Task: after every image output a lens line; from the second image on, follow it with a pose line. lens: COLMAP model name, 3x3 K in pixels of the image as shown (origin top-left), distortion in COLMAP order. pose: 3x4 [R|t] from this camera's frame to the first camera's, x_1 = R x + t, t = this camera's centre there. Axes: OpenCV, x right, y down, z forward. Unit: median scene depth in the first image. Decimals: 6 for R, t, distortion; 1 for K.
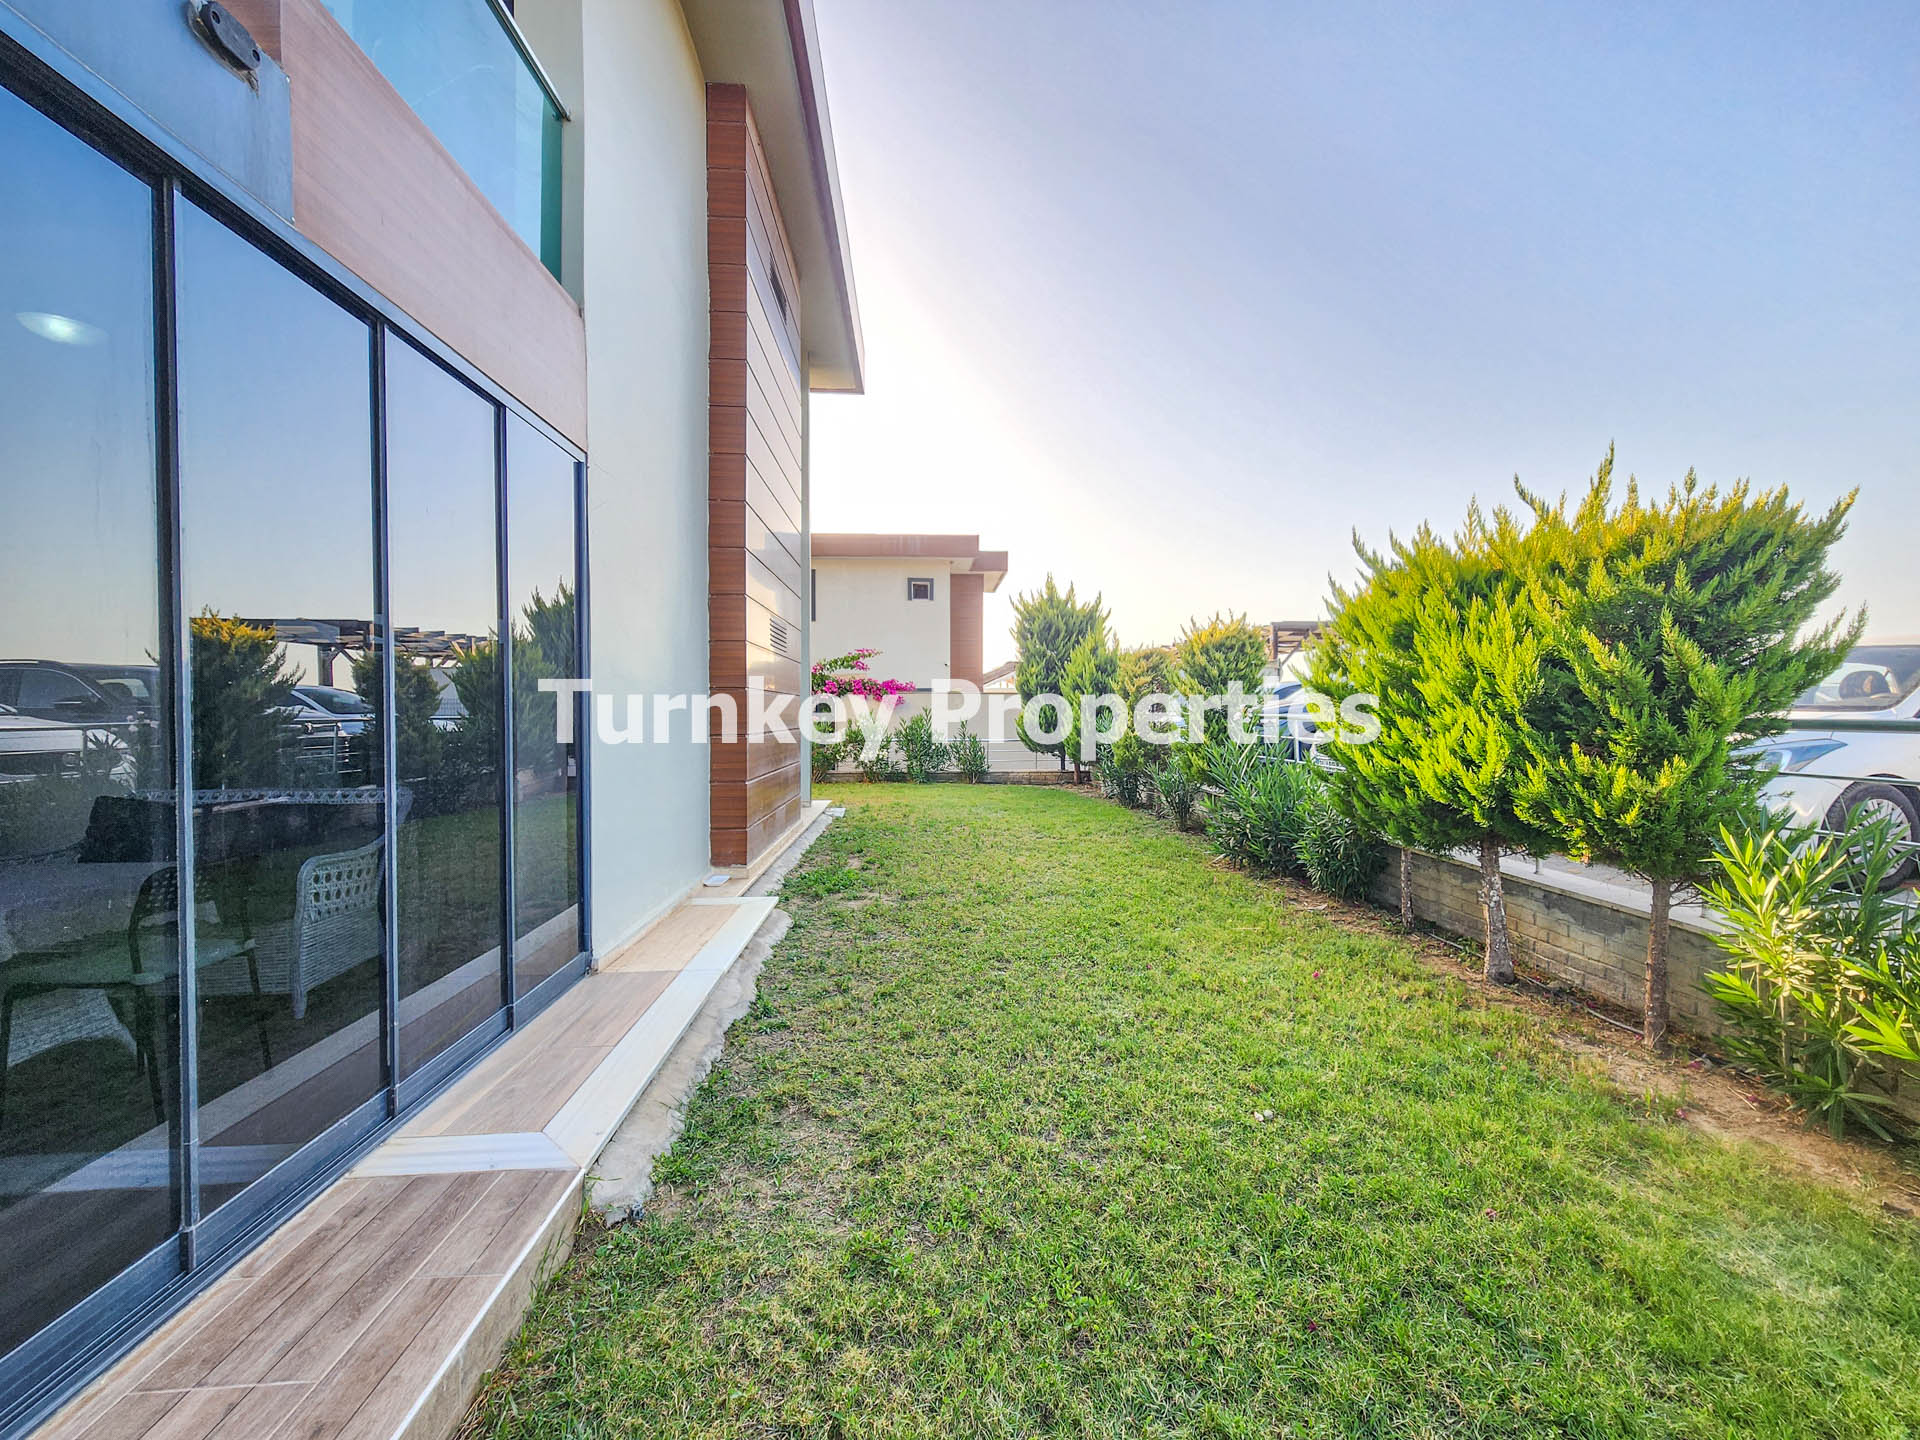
lens RADIAL K [[788.1, 0, 974.2], [0, 788.1, 715.2], [0, 0, 1]] dist [0.001987, -0.000293]
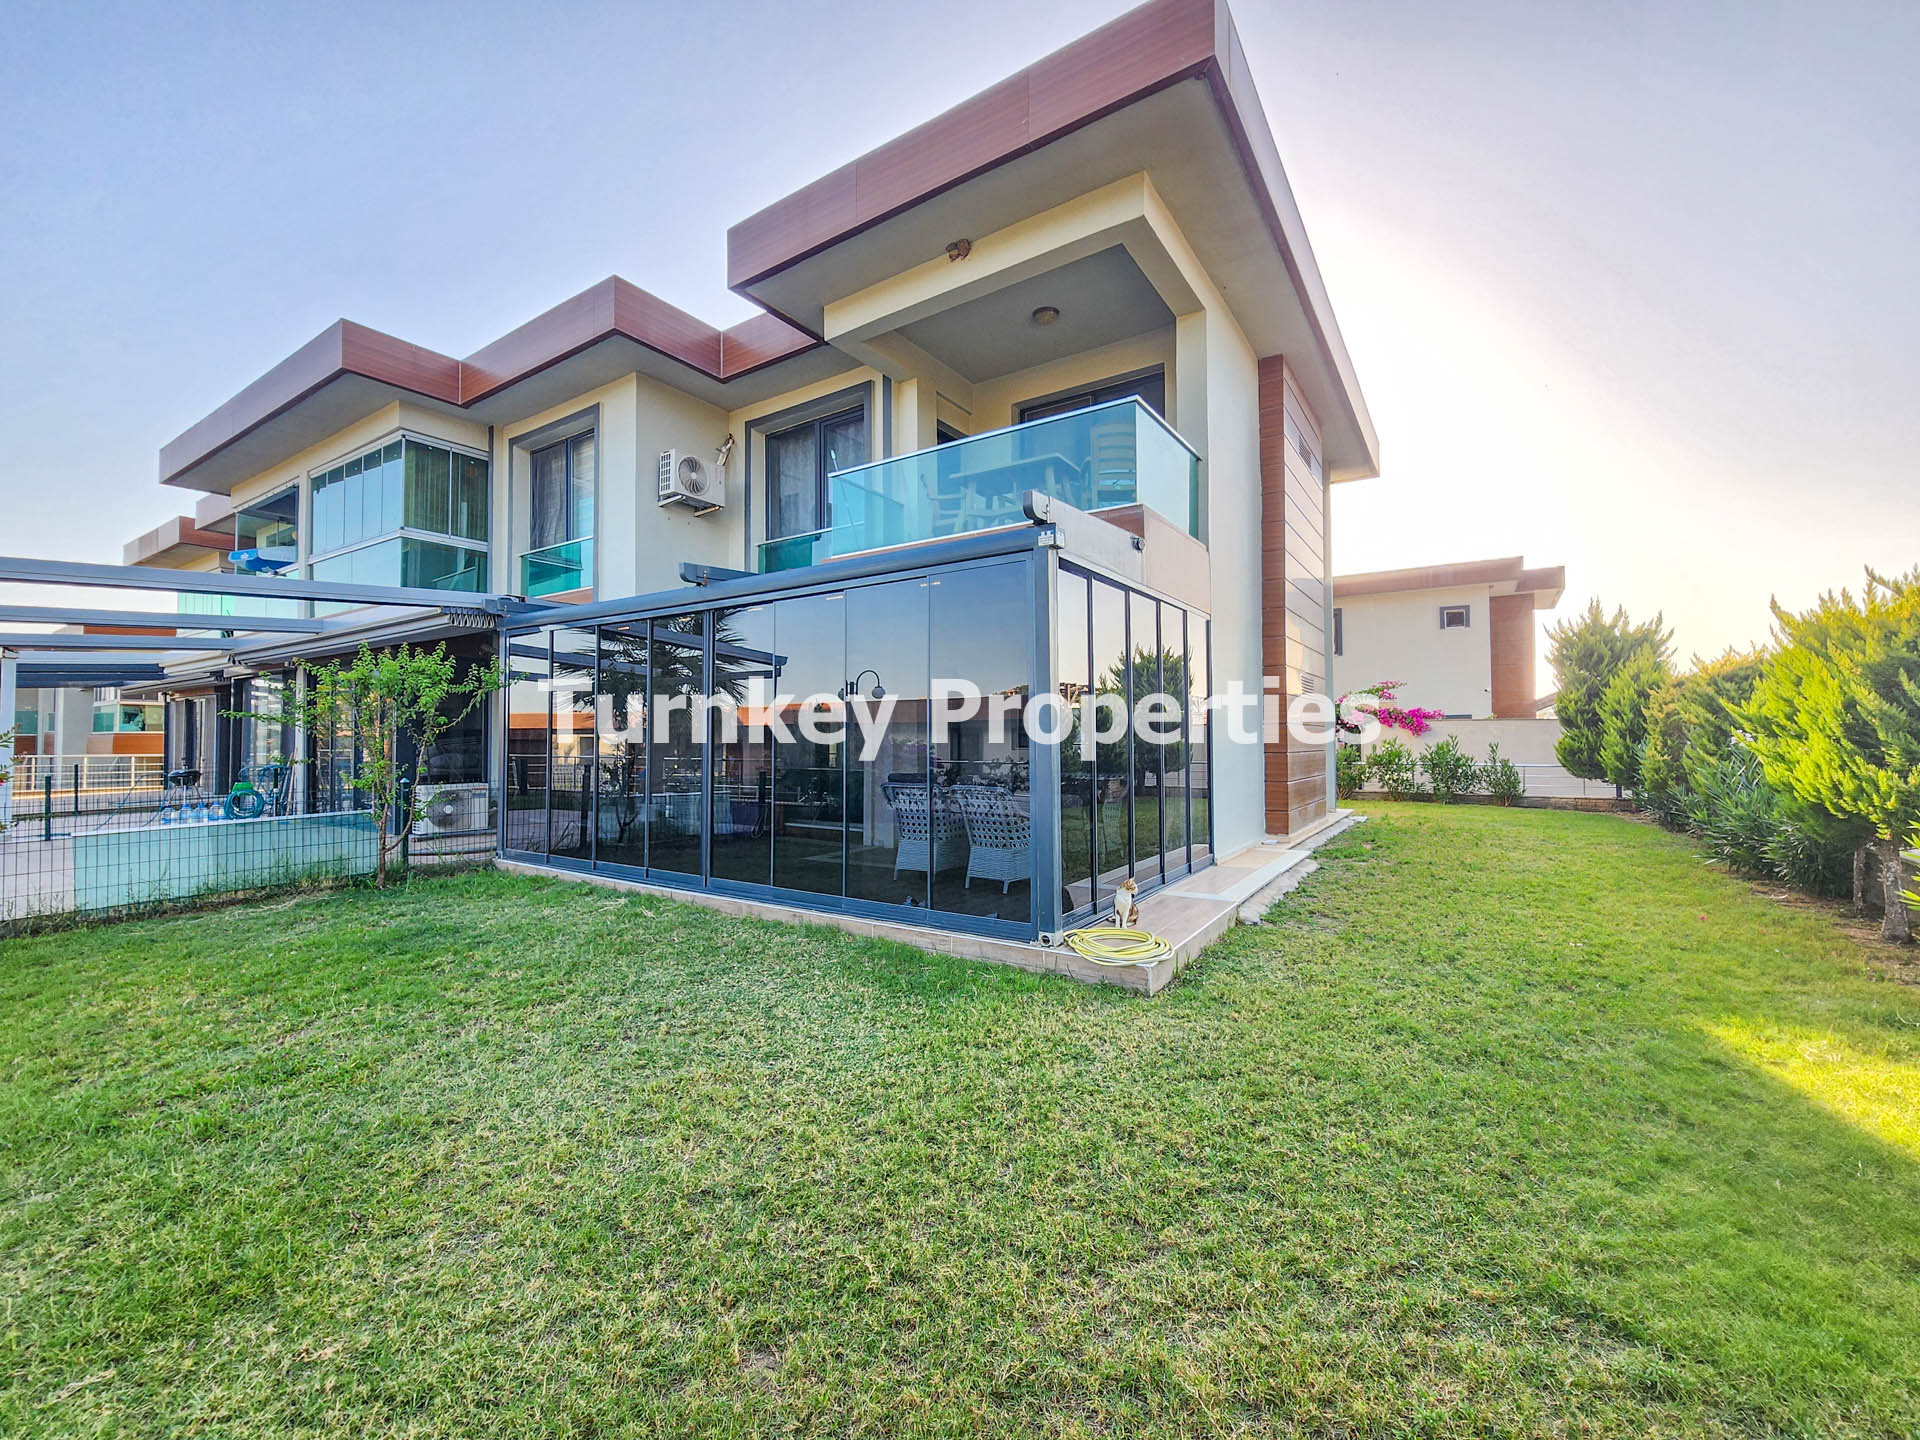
lens RADIAL K [[788.1, 0, 970.8], [0, 788.1, 717.8], [0, 0, 1]] dist [0.001987, -0.000293]
pose [[0.798216, -0.018456, -0.602088, 0.092074], [-0.000158, 0.999524, -0.030848, 0.002541], [0.602371, 0.024719, 0.797833, -0.376458]]
